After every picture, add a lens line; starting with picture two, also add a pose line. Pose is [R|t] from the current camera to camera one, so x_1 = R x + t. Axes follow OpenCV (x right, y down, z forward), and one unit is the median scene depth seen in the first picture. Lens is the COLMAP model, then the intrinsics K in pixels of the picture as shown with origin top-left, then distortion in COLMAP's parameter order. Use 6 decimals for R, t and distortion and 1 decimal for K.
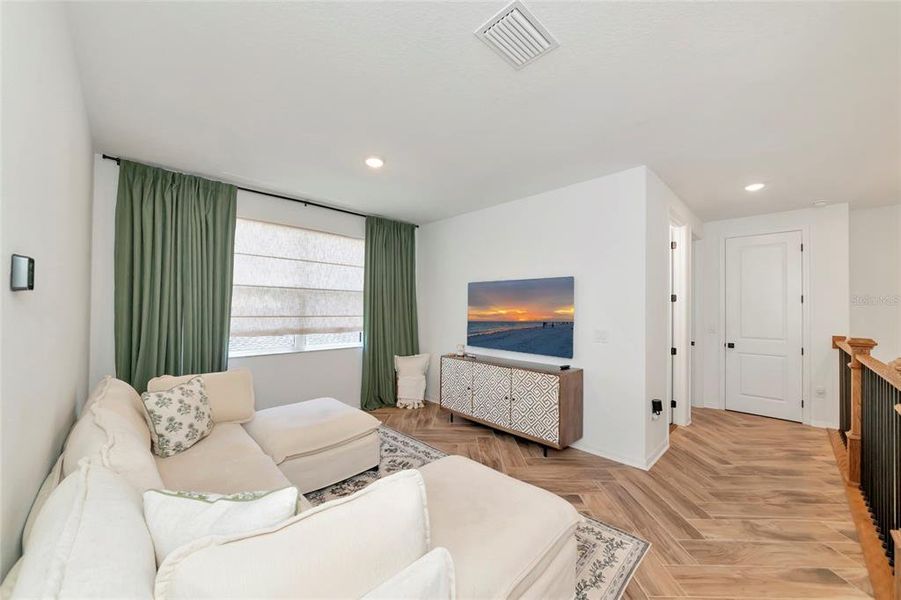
lens RADIAL K [[334.0, 0, 454.9], [0, 334.0, 307.1], [0, 0, 1]] dist [-0.008930, -0.000055]
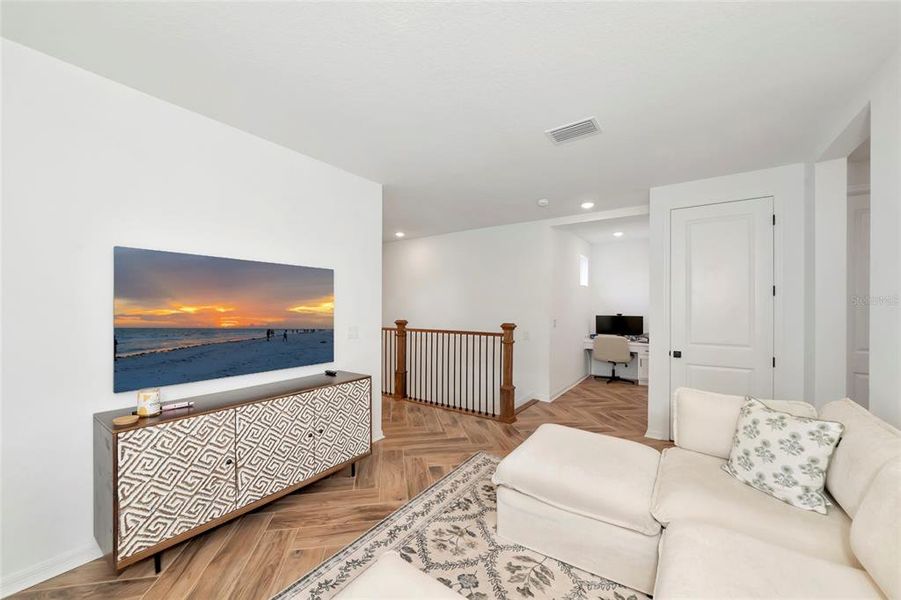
lens RADIAL K [[340.0, 0, 448.5], [0, 340.0, 314.3], [0, 0, 1]] dist [-0.001028, -0.000026]
pose [[-0.179956, -0.035023, 0.983051, -0.565451], [-0.015049, 0.999347, 0.032848, -0.005064], [-0.983560, -0.008882, -0.180365, 0.825400]]
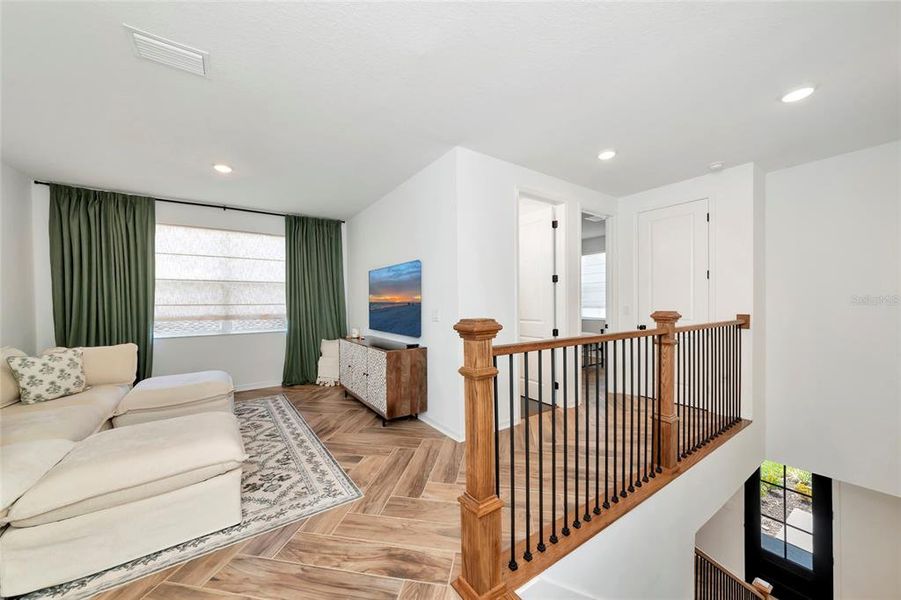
lens RADIAL K [[325.5, 0, 450.0], [0, 325.5, 310.1], [0, 0, 1]] dist [-0.001946, -0.000085]
pose [[0.985192, -0.018259, -0.170478, 0.605490], [0.022653, 0.999459, 0.023864, 0.043411], [0.169950, -0.027373, 0.985073, 0.000905]]
